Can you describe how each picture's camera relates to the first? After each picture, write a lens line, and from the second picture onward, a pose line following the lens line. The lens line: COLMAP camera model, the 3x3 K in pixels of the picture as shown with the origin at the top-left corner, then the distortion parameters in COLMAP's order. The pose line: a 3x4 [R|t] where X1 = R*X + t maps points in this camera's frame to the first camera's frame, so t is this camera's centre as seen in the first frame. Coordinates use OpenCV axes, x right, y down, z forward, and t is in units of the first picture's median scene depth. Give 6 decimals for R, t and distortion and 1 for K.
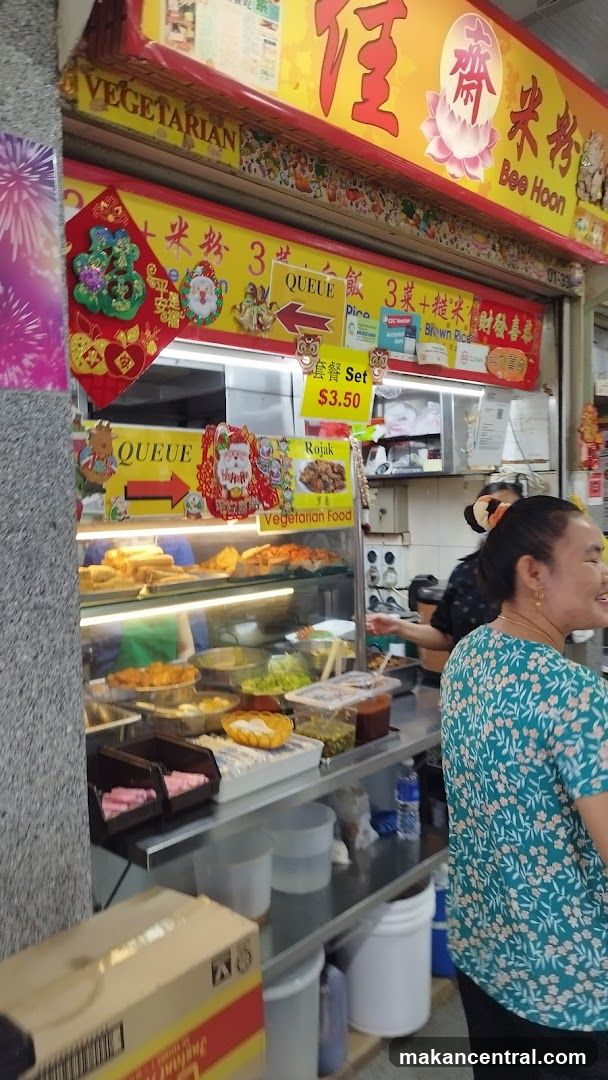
lens RADIAL K [[772.9, 0, 289.2], [0, 772.9, 539.3], [0, 0, 1]] dist [-0.002048, -0.007390]
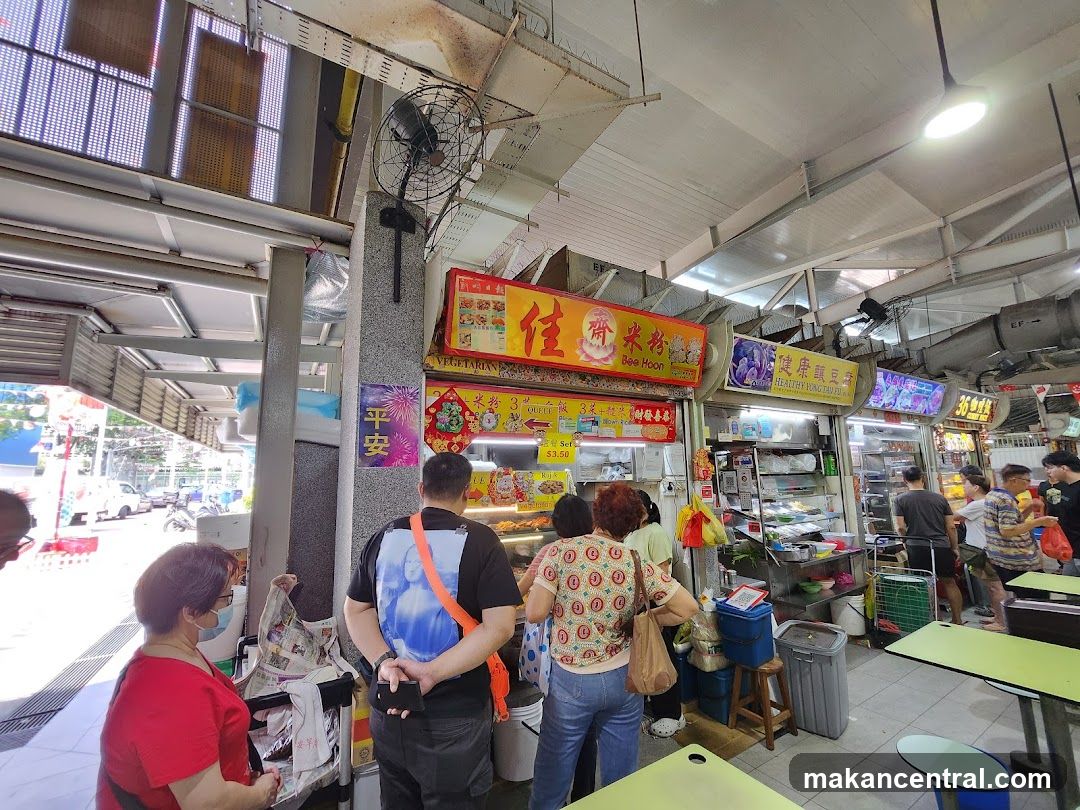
lens RADIAL K [[432.0, 0, 542.9], [0, 432.0, 417.7], [0, 0, 1]] dist [-0.014565, -0.000254]
pose [[0.970164, -0.026979, -0.240944, 0.383360], [-0.019328, 0.982021, -0.187781, -0.046954], [0.241679, 0.186836, 0.952200, -0.327560]]
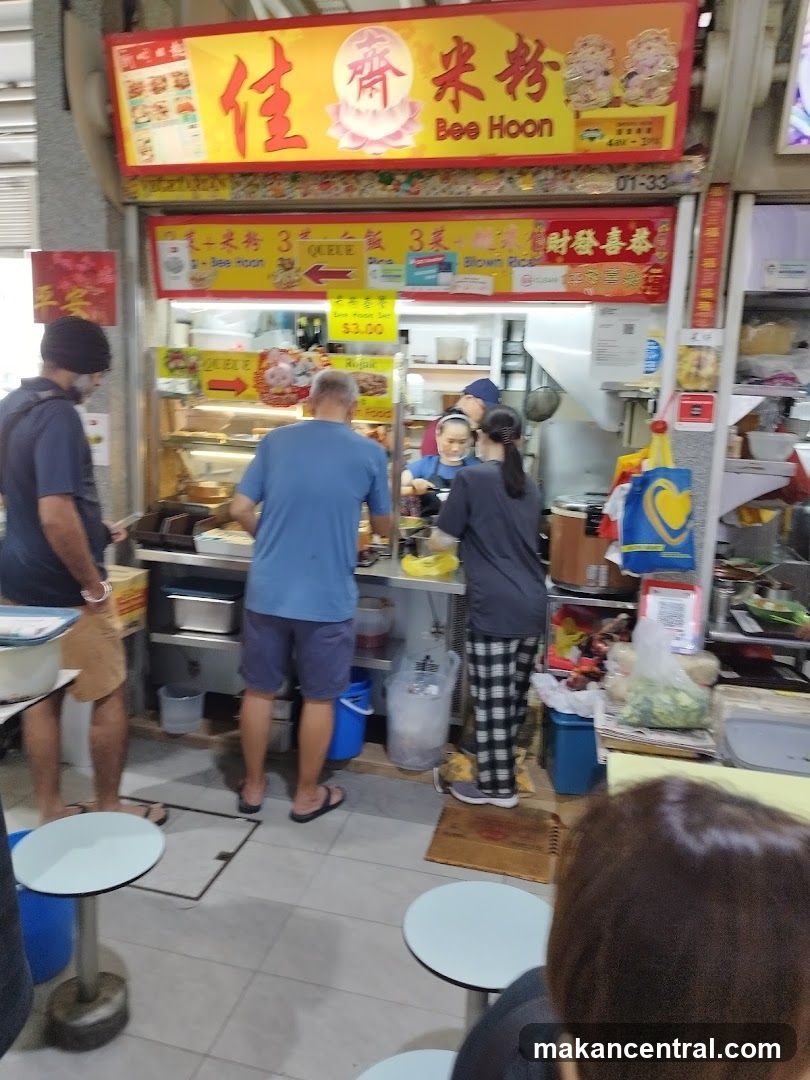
lens RADIAL K [[818.9, 0, 389.5], [0, 818.9, 559.3], [0, 0, 1]] dist [0.006113, -0.008099]
pose [[0.506455, 0.213818, -0.835335, 1.570967], [-0.105163, 0.976852, 0.186282, -0.057180], [0.855829, -0.006497, 0.517218, 0.294548]]
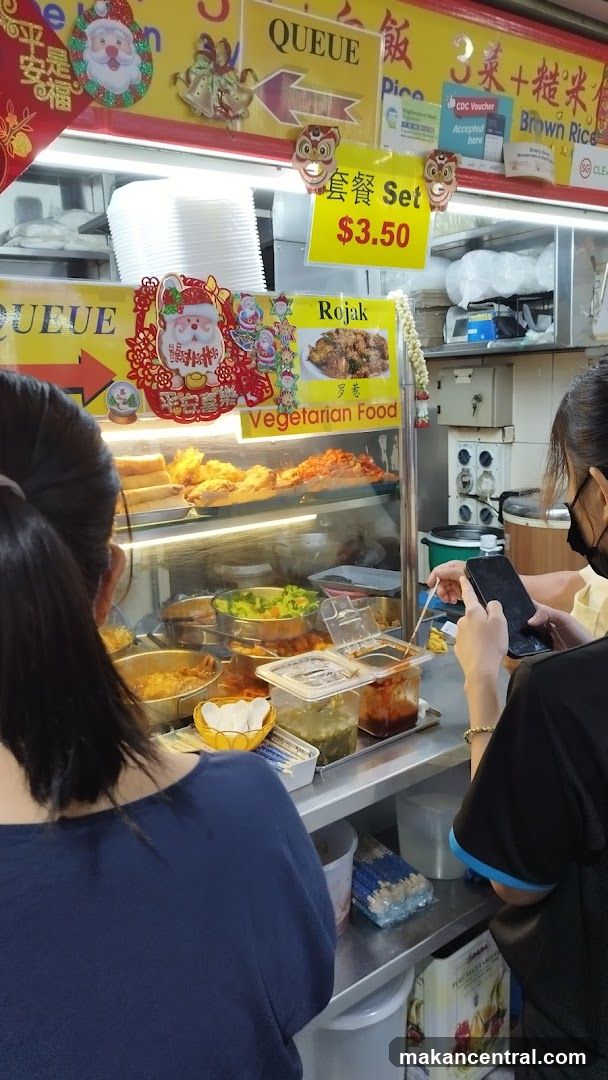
lens RADIAL K [[788.1, 0, 303.6], [0, 788.1, 538.4], [0, 0, 1]] dist [0.001696, -0.006049]
pose [[0.987640, 0.021278, -0.155288, 0.130043], [0.001940, 0.989007, 0.147857, -0.025800], [0.156727, -0.146331, 0.976742, 0.327674]]
